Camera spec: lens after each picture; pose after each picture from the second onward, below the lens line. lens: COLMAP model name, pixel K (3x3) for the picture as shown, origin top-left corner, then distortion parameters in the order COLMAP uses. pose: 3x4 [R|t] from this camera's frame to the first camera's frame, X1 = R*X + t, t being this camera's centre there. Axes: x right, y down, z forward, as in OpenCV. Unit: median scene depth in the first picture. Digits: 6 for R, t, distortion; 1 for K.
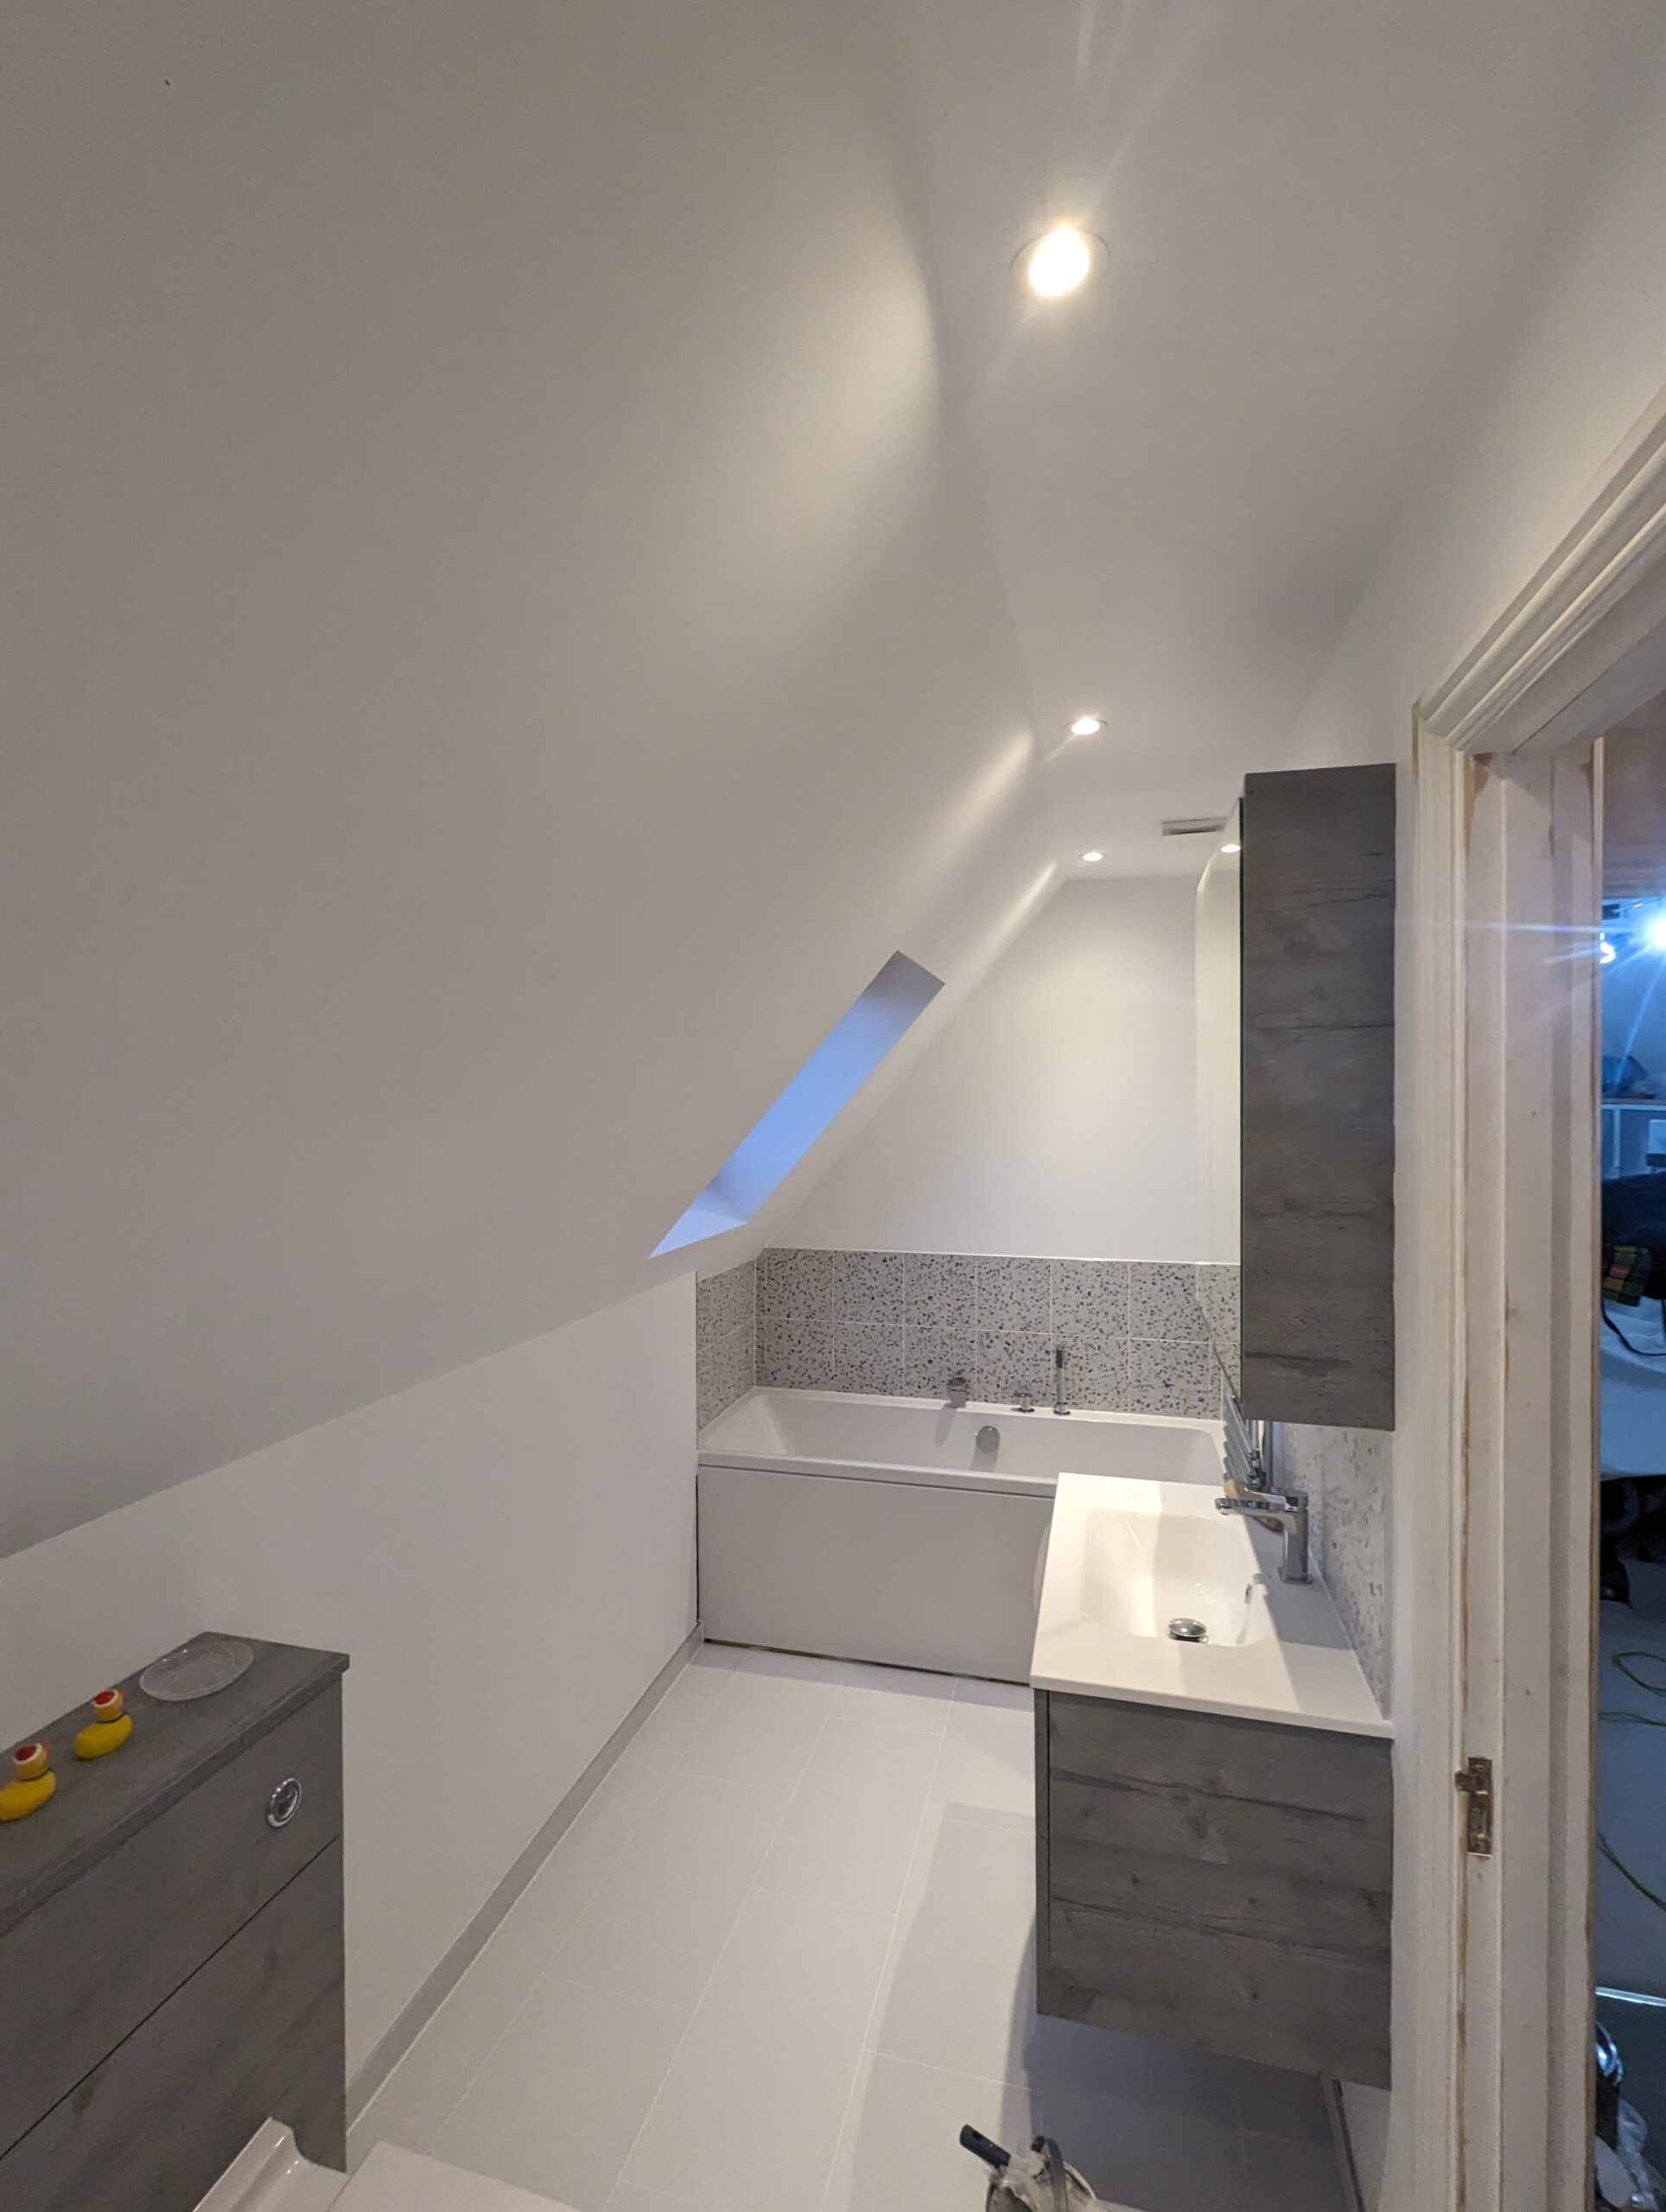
lens RADIAL K [[1035.9, 0, 840.7], [0, 1035.9, 1102.6], [0, 0, 1]] dist [0.001040, -0.000079]
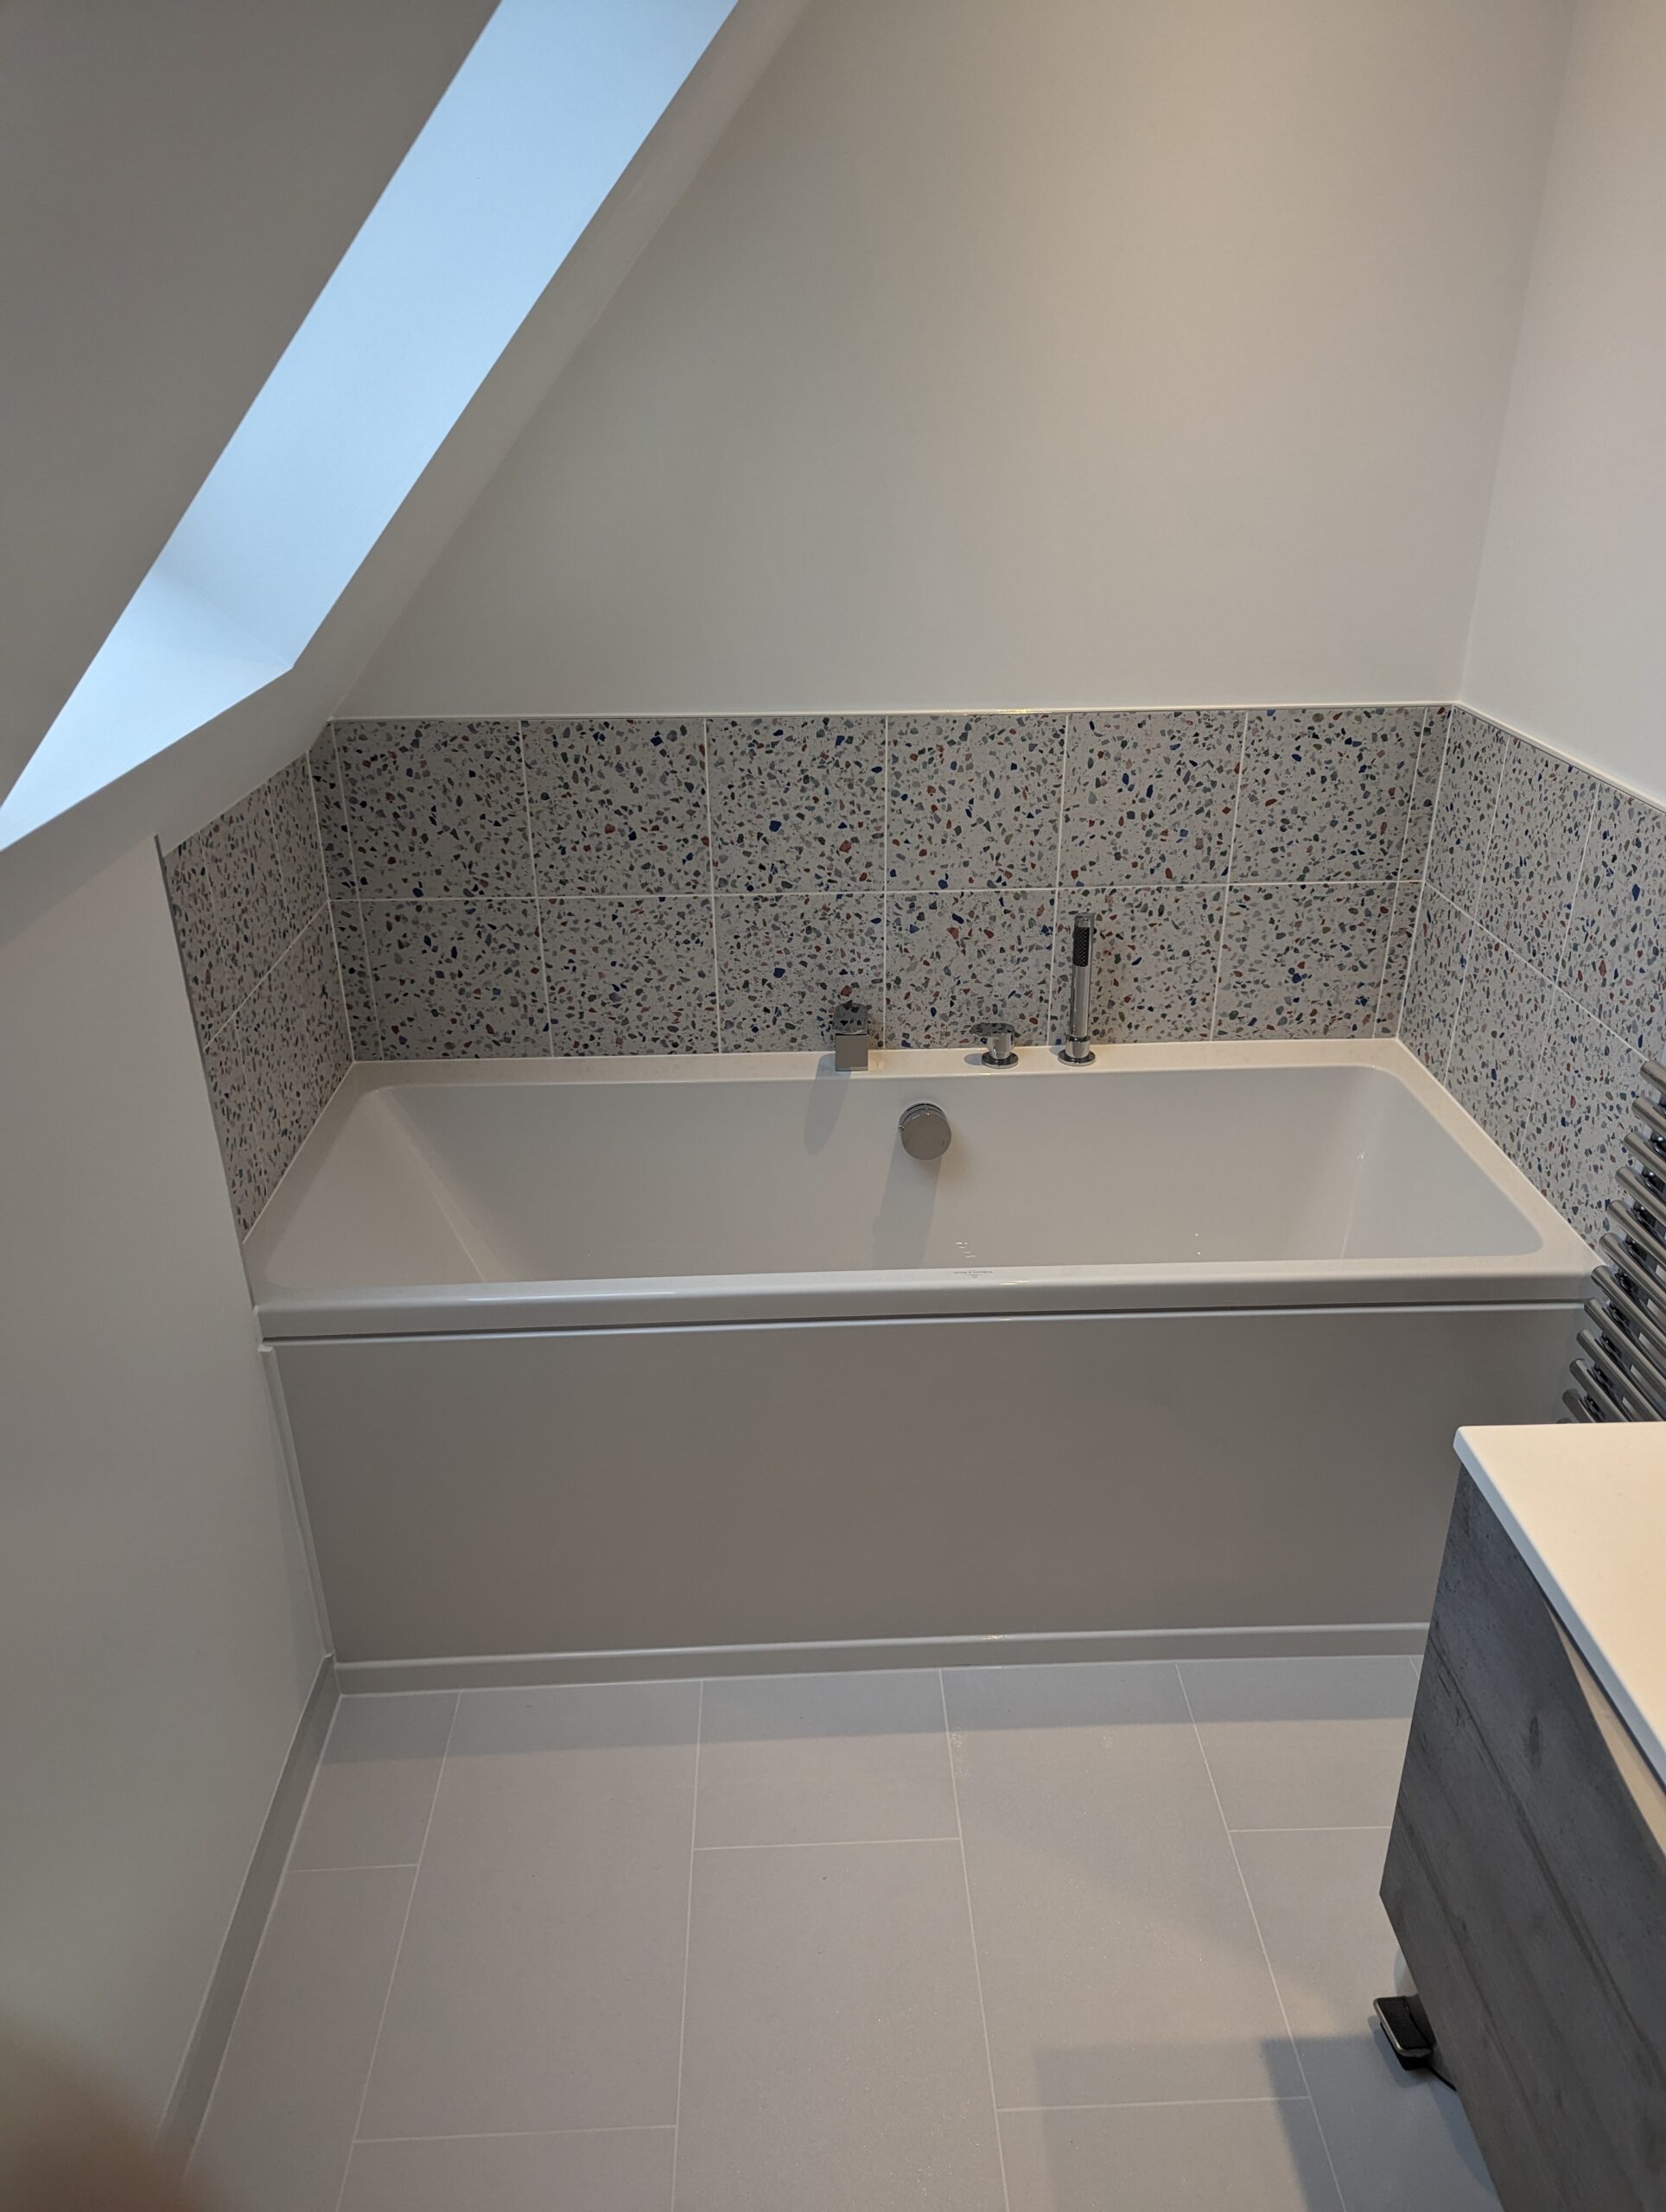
lens RADIAL K [[1560.2, 0, 850.3], [0, 1560.2, 1128.7], [0, 0, 1]] dist [0.059254, -0.045316]
pose [[0.957877, -0.130500, 0.255814, -0.060682], [0.007468, 0.901805, 0.432079, 0.029515], [-0.287081, -0.411968, 0.864793, 0.413865]]
